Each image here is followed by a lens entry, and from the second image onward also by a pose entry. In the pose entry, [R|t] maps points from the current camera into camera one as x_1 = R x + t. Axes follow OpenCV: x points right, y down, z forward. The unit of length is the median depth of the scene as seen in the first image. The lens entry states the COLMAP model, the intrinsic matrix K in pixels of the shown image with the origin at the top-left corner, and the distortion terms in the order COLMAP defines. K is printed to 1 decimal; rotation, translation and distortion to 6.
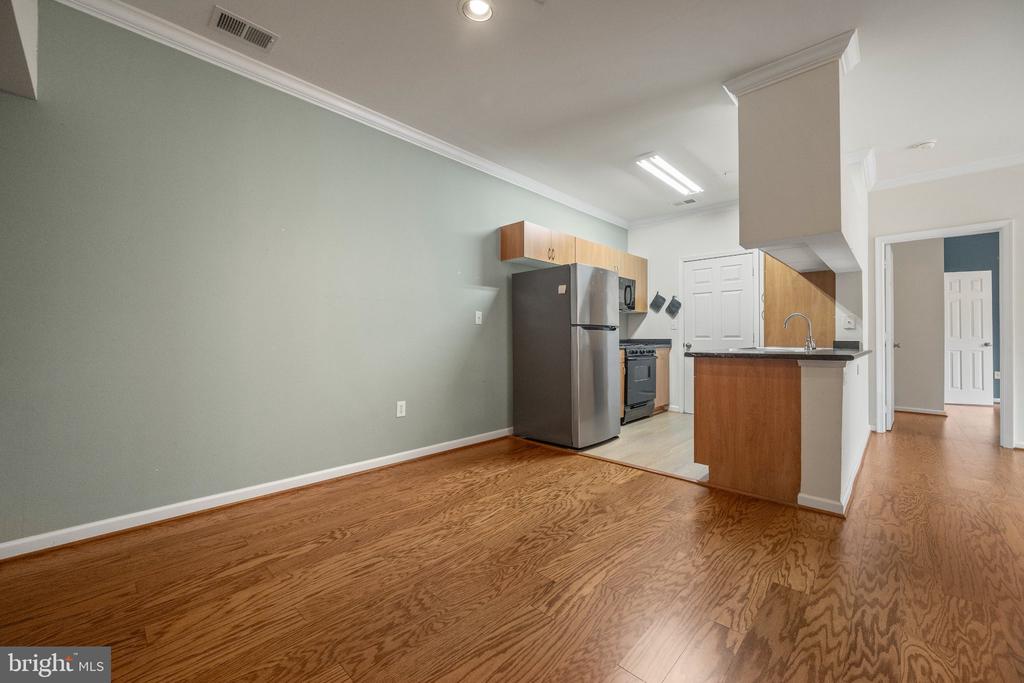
lens RADIAL K [[405.3, 0, 507.8], [0, 405.3, 336.0], [0, 0, 1]] dist [0.002124, -0.001094]
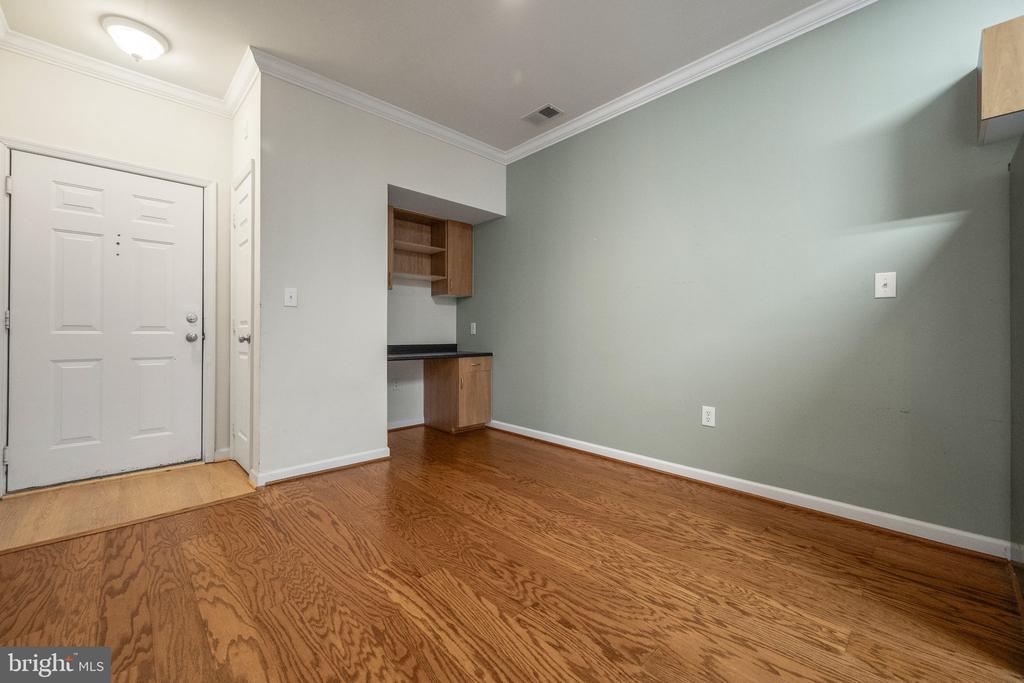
lens RADIAL K [[405.3, 0, 510.2], [0, 405.3, 335.6], [0, 0, 1]] dist [0.002124, -0.001094]
pose [[-0.041782, 0.001853, -0.999125, 0.493150], [0.003475, 0.999992, 0.001710, 0.017779], [0.999121, -0.003401, -0.041788, 0.585382]]
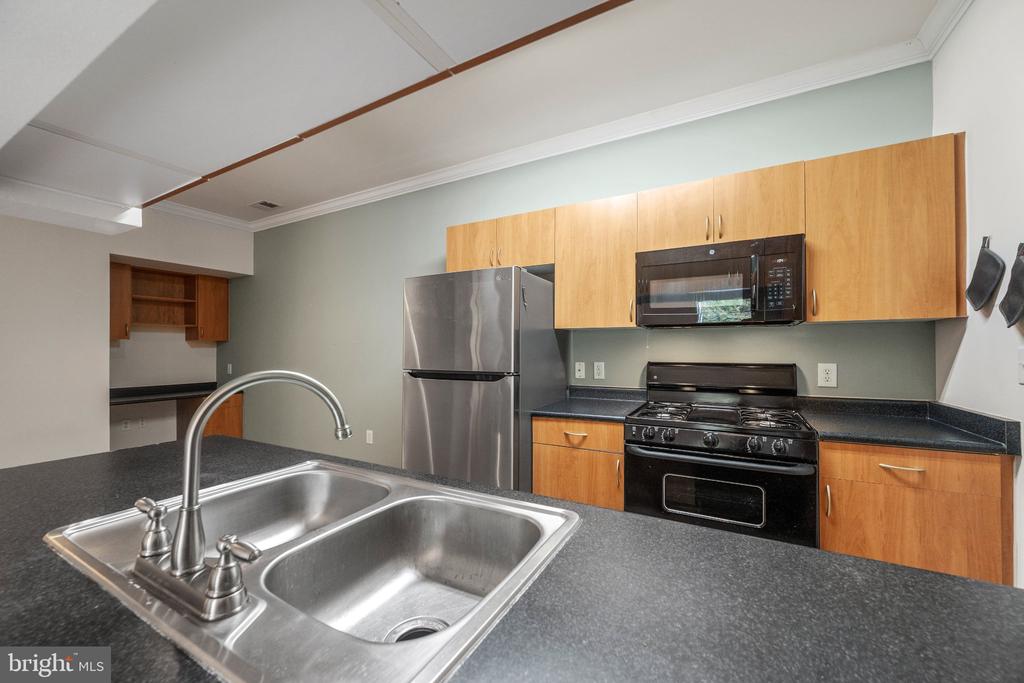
lens RADIAL K [[405.3, 0, 510.5], [0, 405.3, 348.8], [0, 0, 1]] dist [0.002124, -0.001094]
pose [[0.257346, -0.003091, -0.966314, 0.862814], [0.007988, 0.999968, -0.001072, -0.060281], [0.966286, -0.007443, 0.257363, 0.988275]]
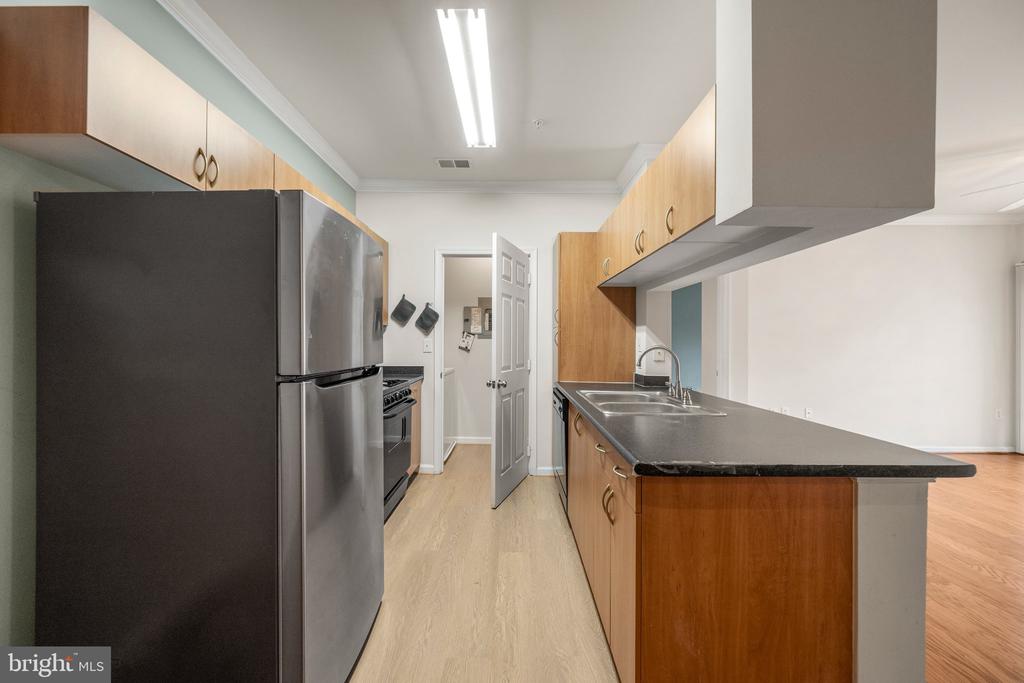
lens RADIAL K [[405.3, 0, 507.4], [0, 405.3, 338.9], [0, 0, 1]] dist [0.002124, -0.001094]
pose [[0.729063, 0.008854, 0.684390, 0.065717], [-0.010651, 0.999942, -0.001590, -0.059506], [-0.684364, -0.006130, 0.729115, 0.634592]]
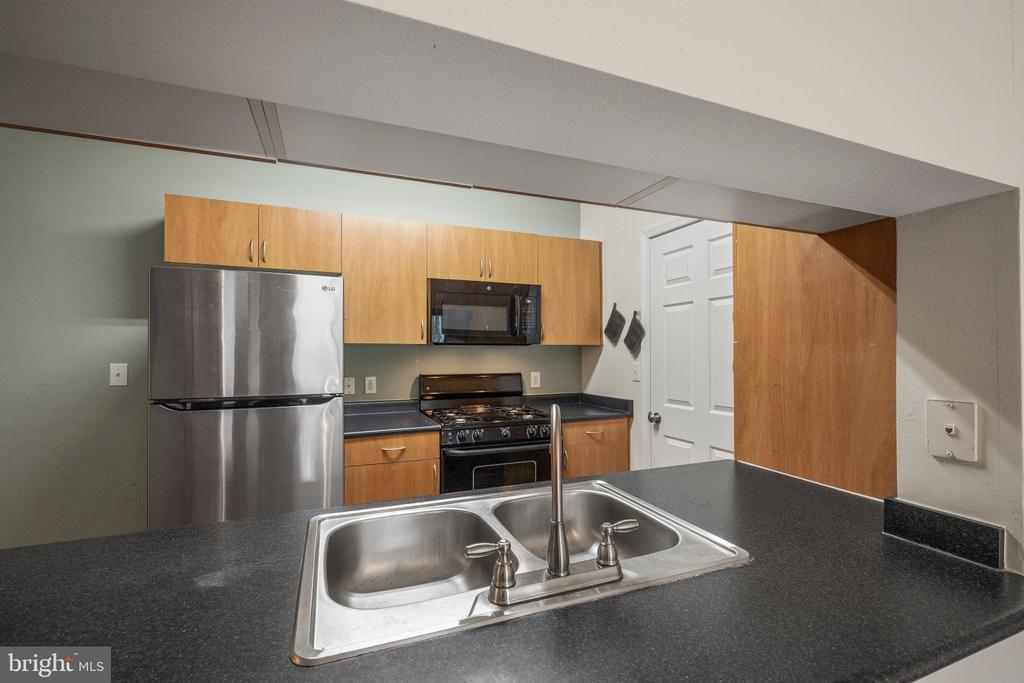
lens RADIAL K [[440.1, 0, 505.6], [0, 440.1, 353.3], [0, 0, 1]] dist [-0.002675, 0.000093]
pose [[0.912492, -0.002566, -0.409086, 0.738976], [0.005544, 0.999966, 0.006095, -0.081856], [0.409057, -0.007829, 0.912475, 0.702960]]
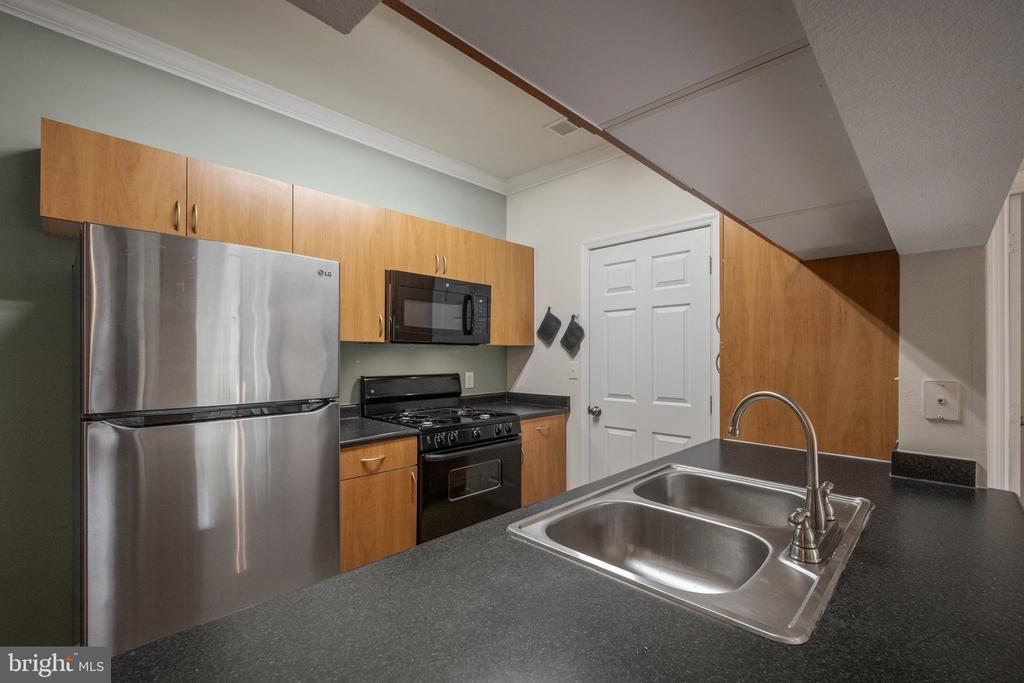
lens RADIAL K [[440.1, 0, 503.0], [0, 440.1, 356.0], [0, 0, 1]] dist [-0.002675, 0.000093]
pose [[0.999857, -0.000768, -0.016877, 0.501717], [0.000875, 0.999980, 0.006296, -0.076034], [0.016872, -0.006310, 0.999838, 0.652815]]
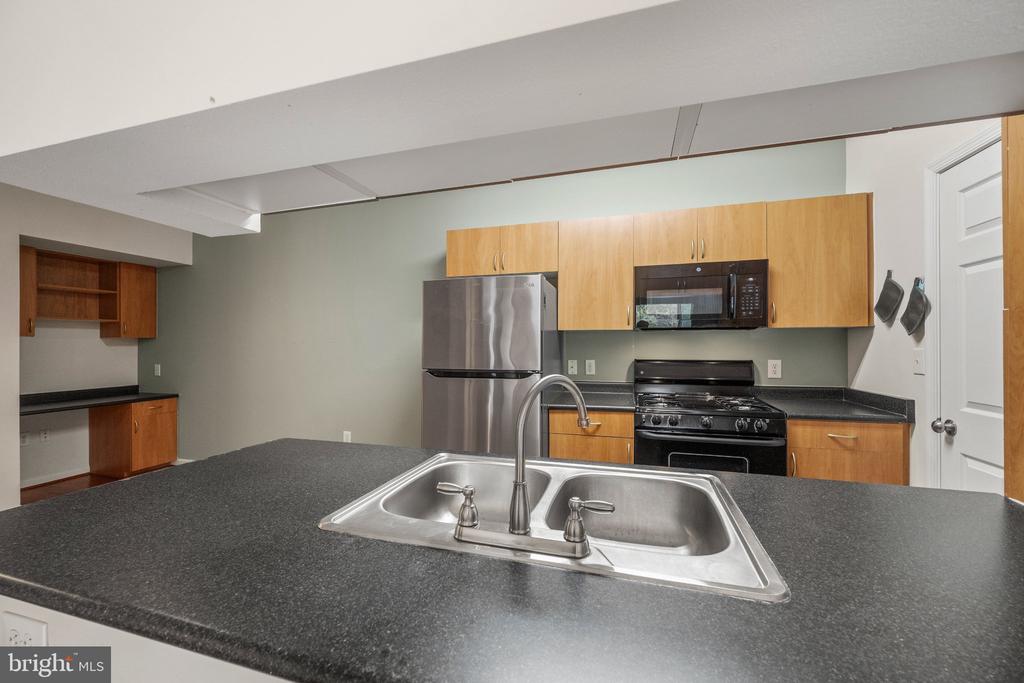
lens RADIAL K [[405.3, 0, 515.2], [0, 405.3, 345.6], [0, 0, 1]] dist [0.002124, -0.001094]
pose [[0.461920, -0.001120, -0.886921, 0.857456], [0.008338, 0.999960, 0.003079, -0.068865], [0.886883, -0.008818, 0.461911, 0.810639]]
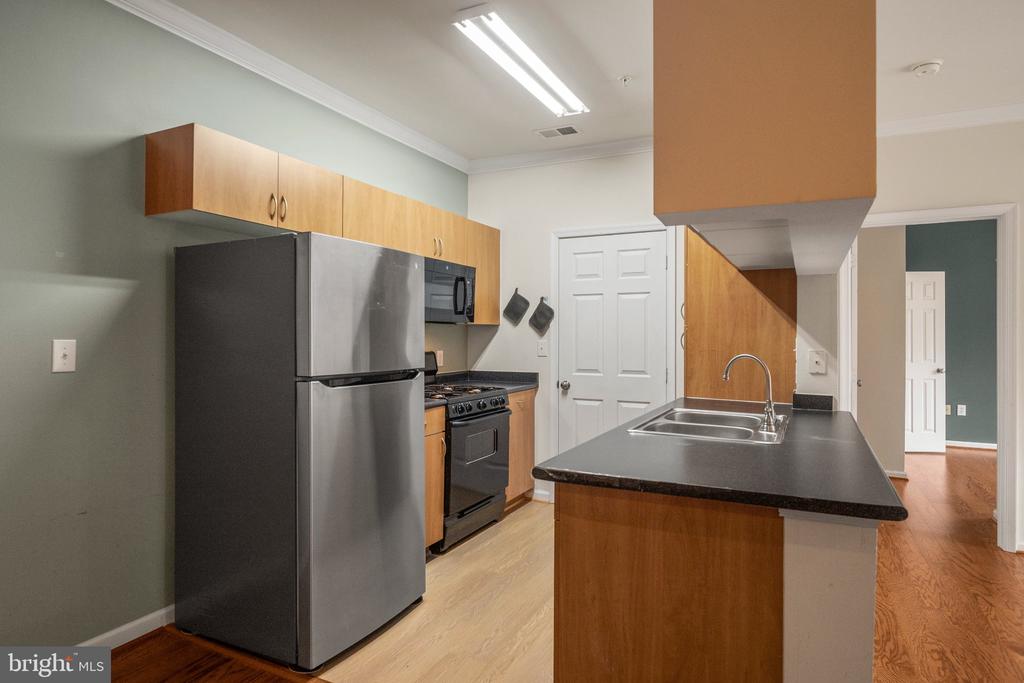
lens RADIAL K [[591.0, 0, 509.1], [0, 591.0, 331.8], [0, 0, 1]] dist [-0.000536, -0.001035]
pose [[0.955411, 0.006864, 0.295201, 0.185317], [-0.007134, 0.999975, -0.000161, -0.076410], [-0.295194, -0.001952, 0.955435, 0.342557]]
